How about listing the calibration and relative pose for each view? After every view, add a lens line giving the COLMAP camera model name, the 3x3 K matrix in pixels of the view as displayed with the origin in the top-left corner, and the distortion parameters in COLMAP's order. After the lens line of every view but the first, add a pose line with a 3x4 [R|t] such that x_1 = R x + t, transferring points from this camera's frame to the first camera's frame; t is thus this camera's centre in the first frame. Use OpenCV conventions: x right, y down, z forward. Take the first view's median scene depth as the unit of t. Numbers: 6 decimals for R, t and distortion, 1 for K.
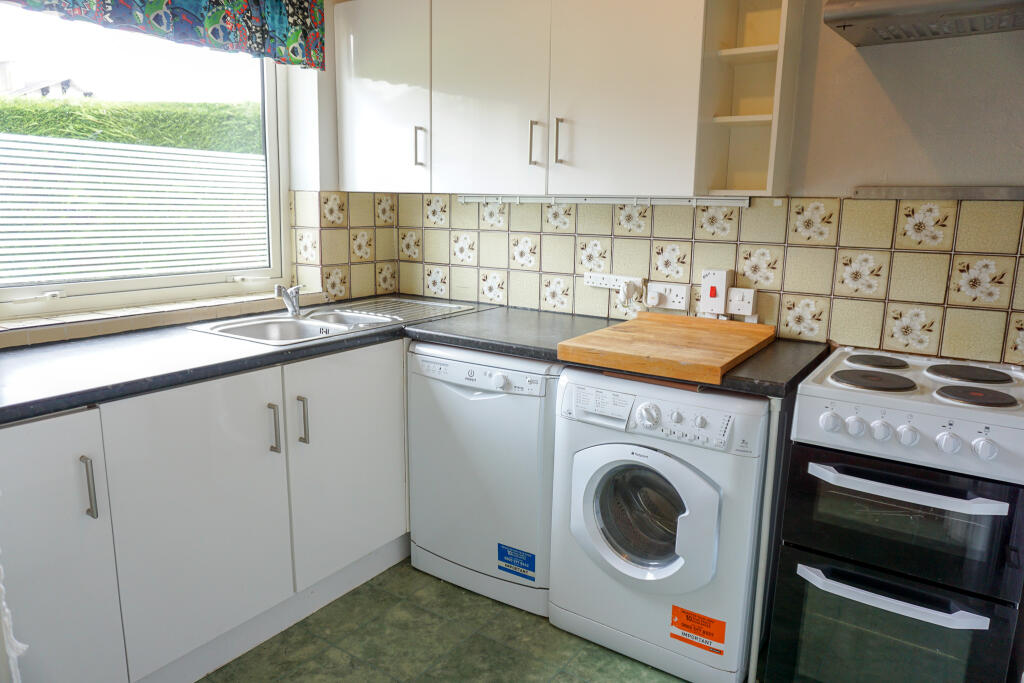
lens RADIAL K [[673.1, 0, 512.0], [0, 673.1, 341.5], [0, 0, 1]] dist [-0.019571, 0.002919]
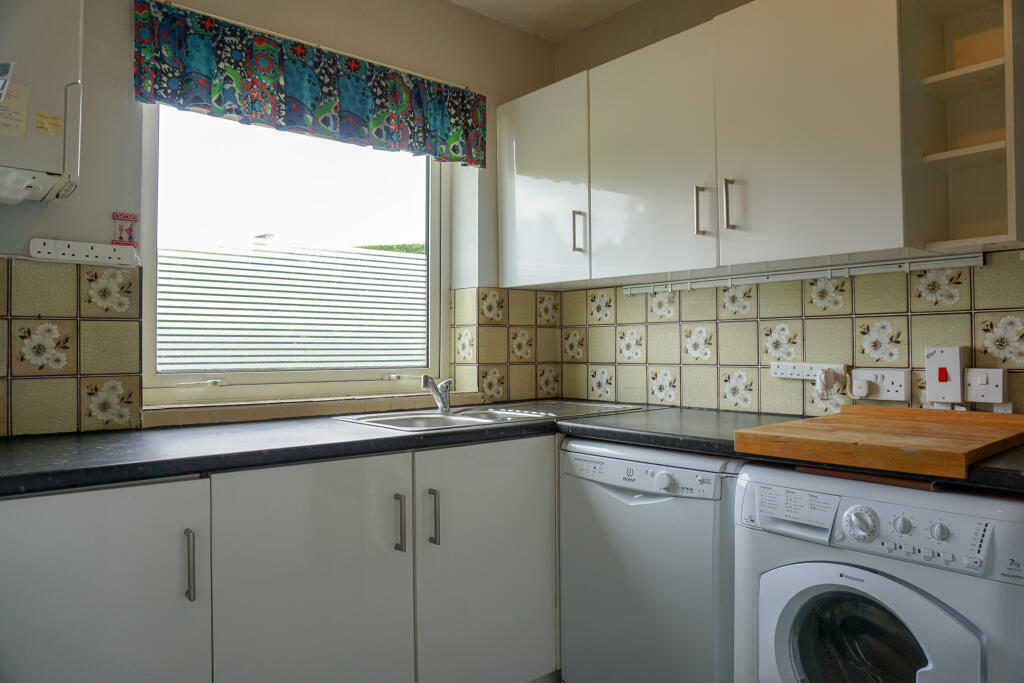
lens RADIAL K [[686.6, 0, 512.0], [0, 686.6, 341.5], [0, 0, 1]] dist [-0.057471, 0.045537]
pose [[0.962747, -0.026941, -0.269058, 0.028814], [-0.027267, 0.980280, -0.195725, 0.053274], [0.269025, 0.195770, 0.943027, 0.113469]]
